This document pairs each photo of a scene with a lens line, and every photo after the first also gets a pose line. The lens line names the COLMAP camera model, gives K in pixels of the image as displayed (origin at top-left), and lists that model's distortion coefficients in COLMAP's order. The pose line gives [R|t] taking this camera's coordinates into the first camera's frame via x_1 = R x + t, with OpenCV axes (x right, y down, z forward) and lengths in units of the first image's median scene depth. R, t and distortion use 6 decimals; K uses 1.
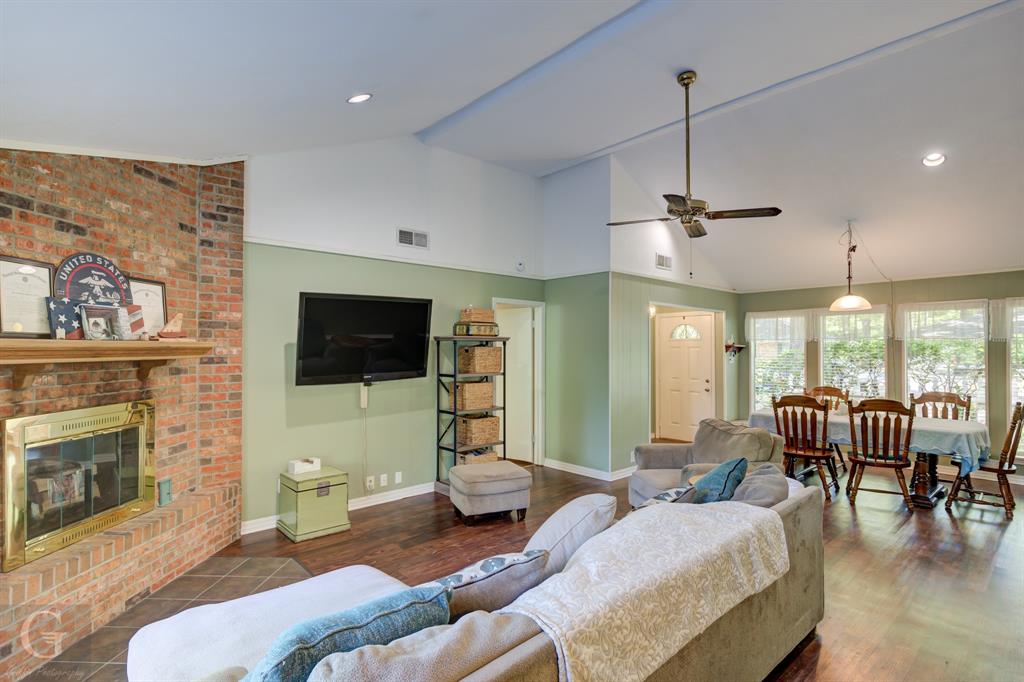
lens RADIAL K [[503.6, 0, 512.0], [0, 503.6, 341.0], [0, 0, 1]] dist [0.010300, -0.006377]
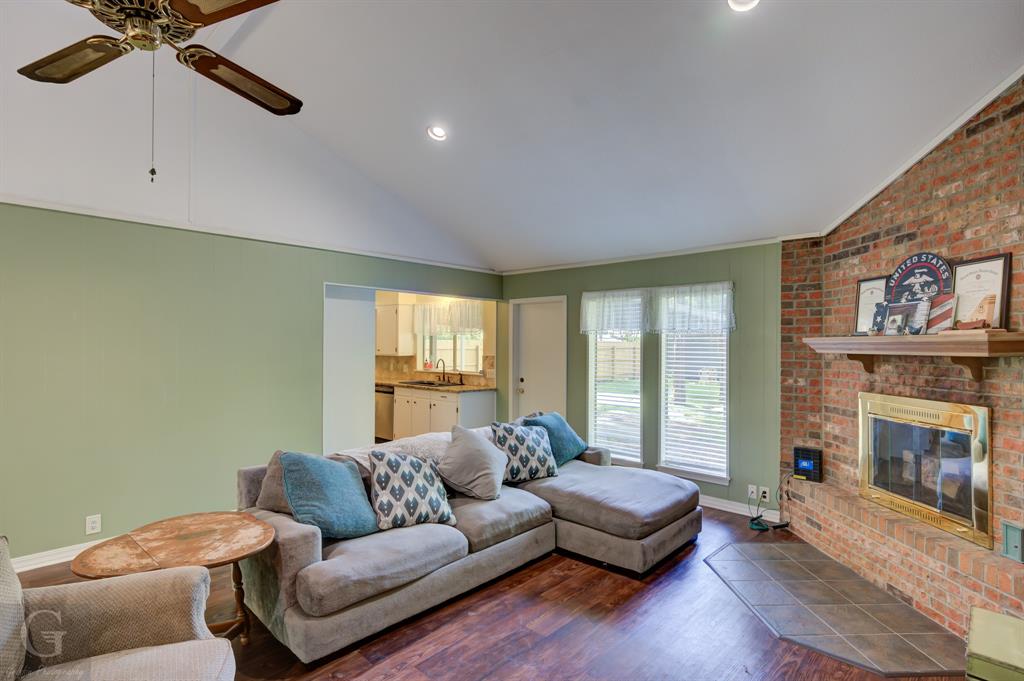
lens RADIAL K [[503.6, 0, 512.0], [0, 503.6, 340.5], [0, 0, 1]] dist [0.010300, -0.006377]
pose [[-0.996362, -0.002166, -0.085199, 0.096934], [-0.000306, 0.999761, -0.021837, 0.029663], [0.085226, -0.021732, -0.996125, 1.812689]]
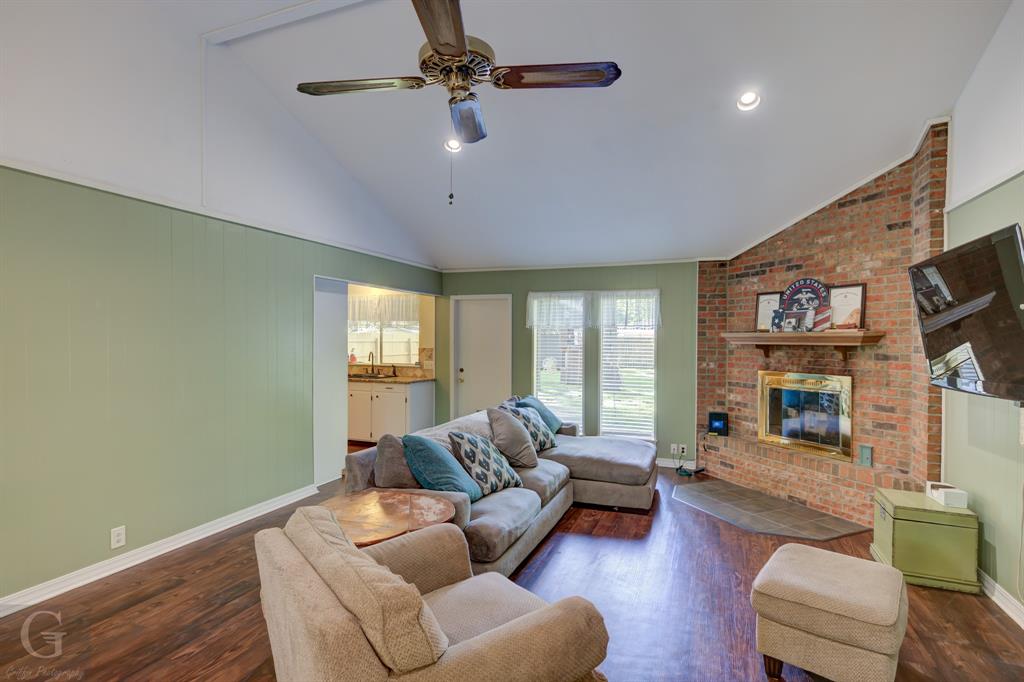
lens RADIAL K [[503.6, 0, 512.0], [0, 503.6, 341.0], [0, 0, 1]] dist [0.010300, -0.006377]
pose [[-0.896819, 0.000968, -0.442397, 0.664090], [0.003750, 0.999978, -0.005414, 0.029388], [0.442382, -0.006515, -0.896803, 1.866403]]
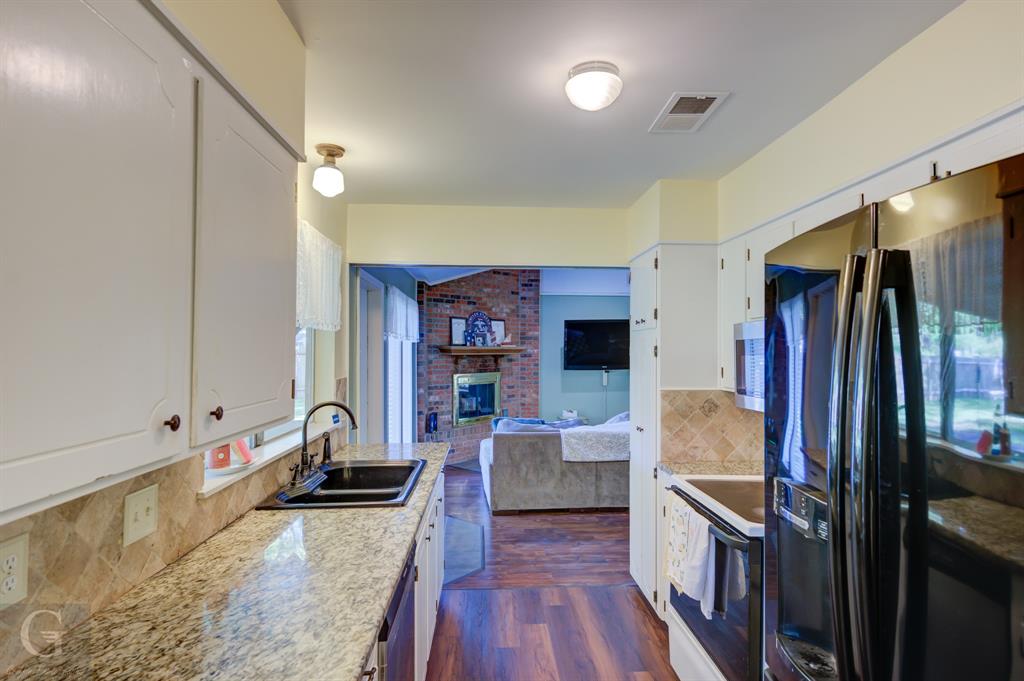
lens RADIAL K [[546.9, 0, 512.0], [0, 546.9, 340.5], [0, 0, 1]] dist [0.002891, 0.000575]
pose [[0.772455, -0.001923, -0.635066, 0.934972], [0.001585, 0.999998, -0.001100, -0.024868], [0.635067, -0.000157, 0.772457, -0.905567]]
